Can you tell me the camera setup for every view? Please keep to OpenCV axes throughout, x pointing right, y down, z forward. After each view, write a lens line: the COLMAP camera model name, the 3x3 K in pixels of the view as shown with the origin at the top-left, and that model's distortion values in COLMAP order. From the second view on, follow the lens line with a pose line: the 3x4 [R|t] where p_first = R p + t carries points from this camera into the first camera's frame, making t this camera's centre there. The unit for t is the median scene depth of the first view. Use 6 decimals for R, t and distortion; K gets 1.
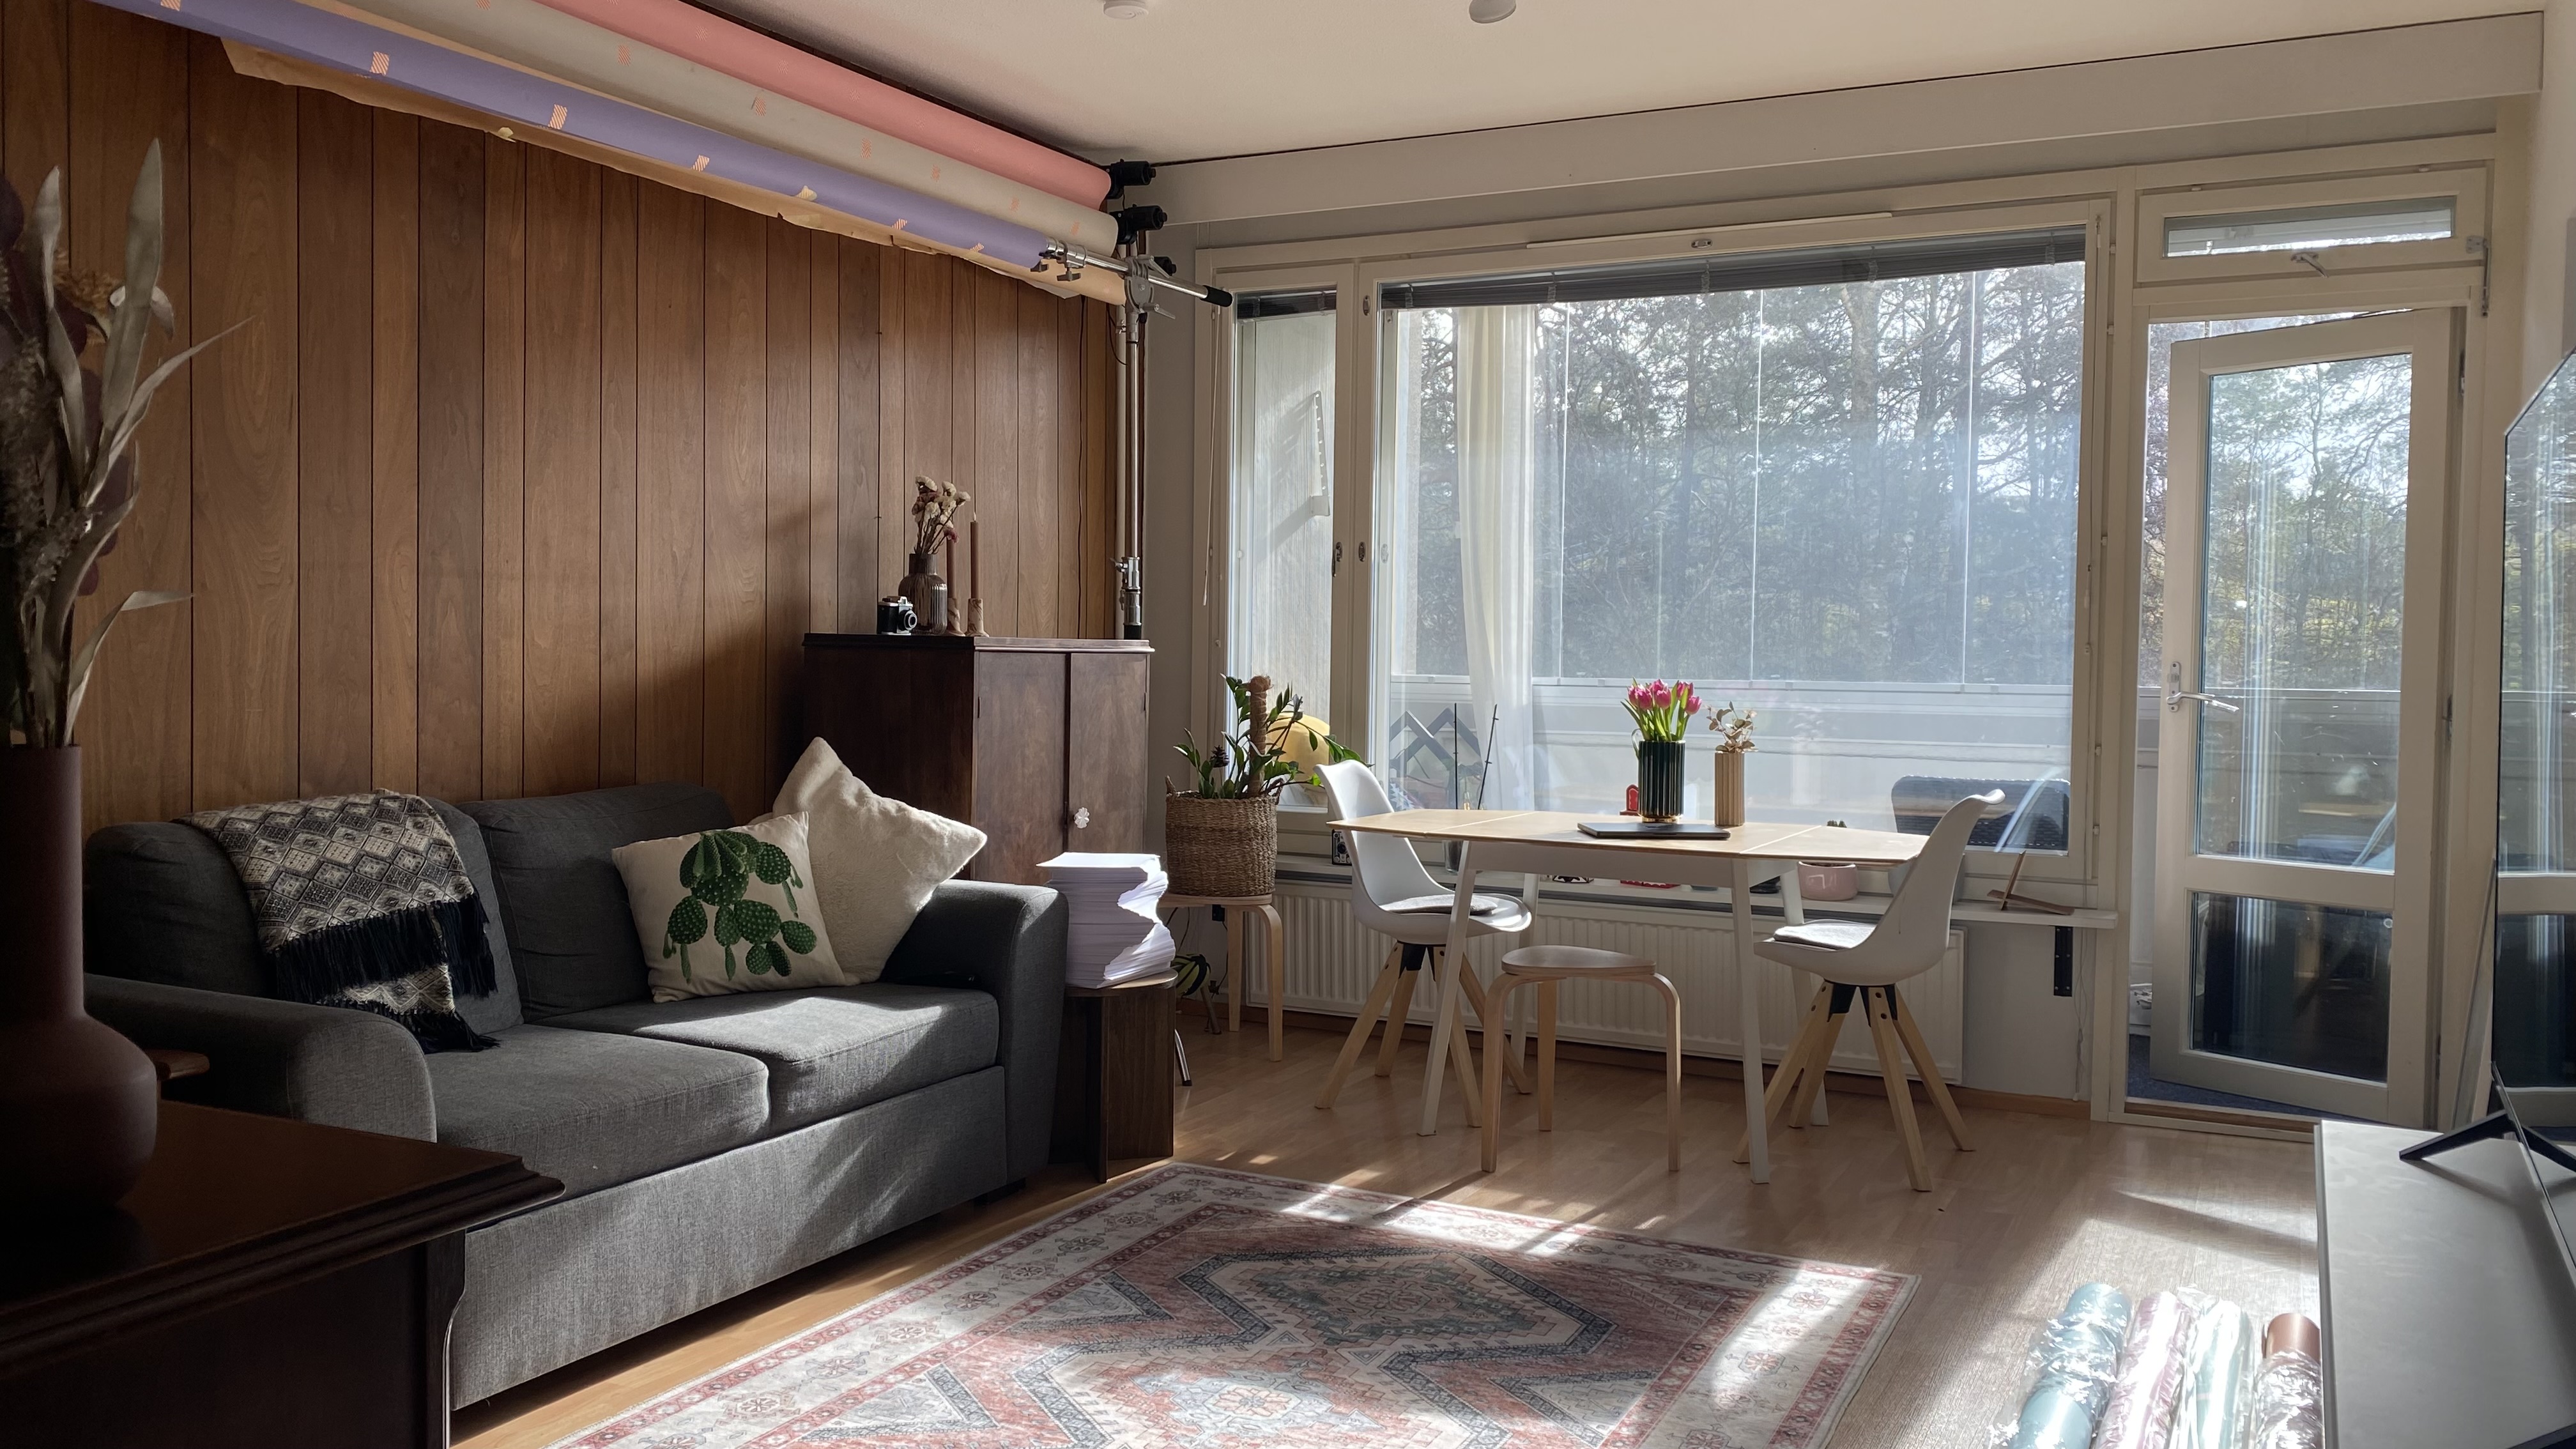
lens RADIAL K [[1962.6, 0, 1294.6], [0, 1962.6, 734.2], [0, 0, 1]] dist [-0.002605, 0.023404]
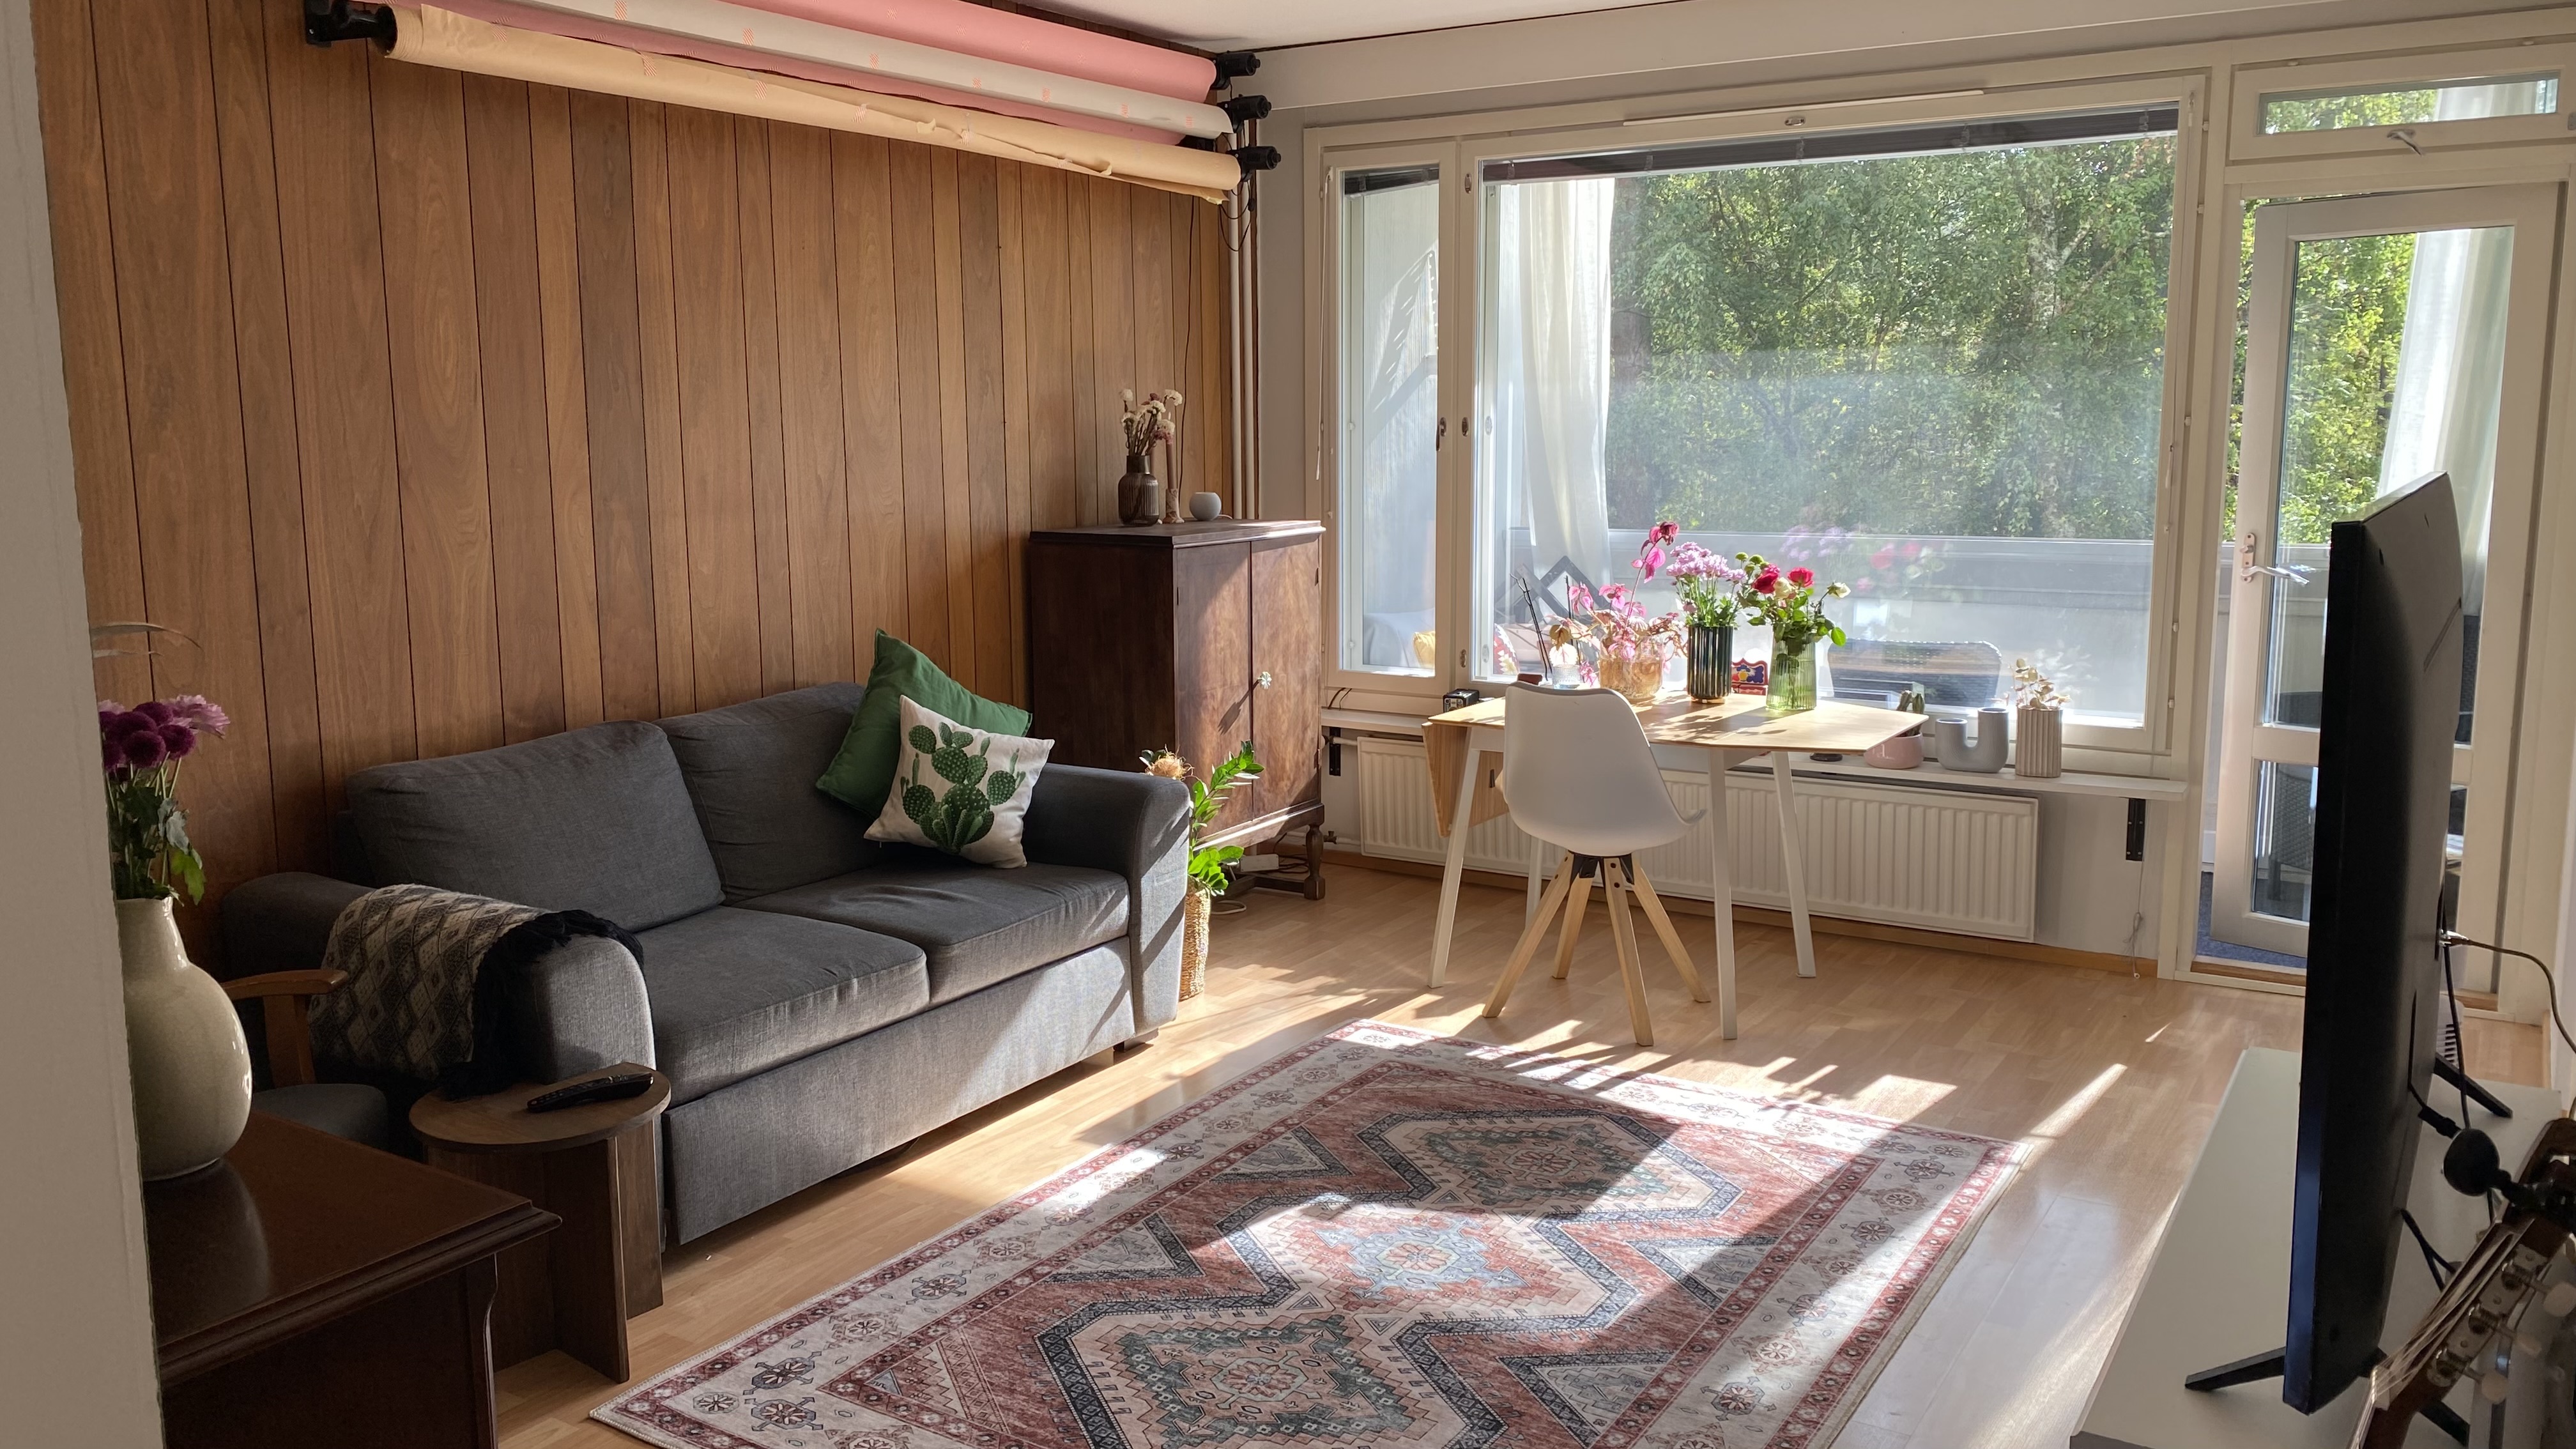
lens RADIAL K [[1962.6, 0, 1284.6], [0, 1962.6, 714.6], [0, 0, 1]] dist [-0.002605, 0.023404]
pose [[0.996293, -0.011464, -0.085260, 0.031859], [0.020992, 0.993519, 0.111712, -0.074155], [0.083427, -0.113088, 0.990076, -0.069102]]
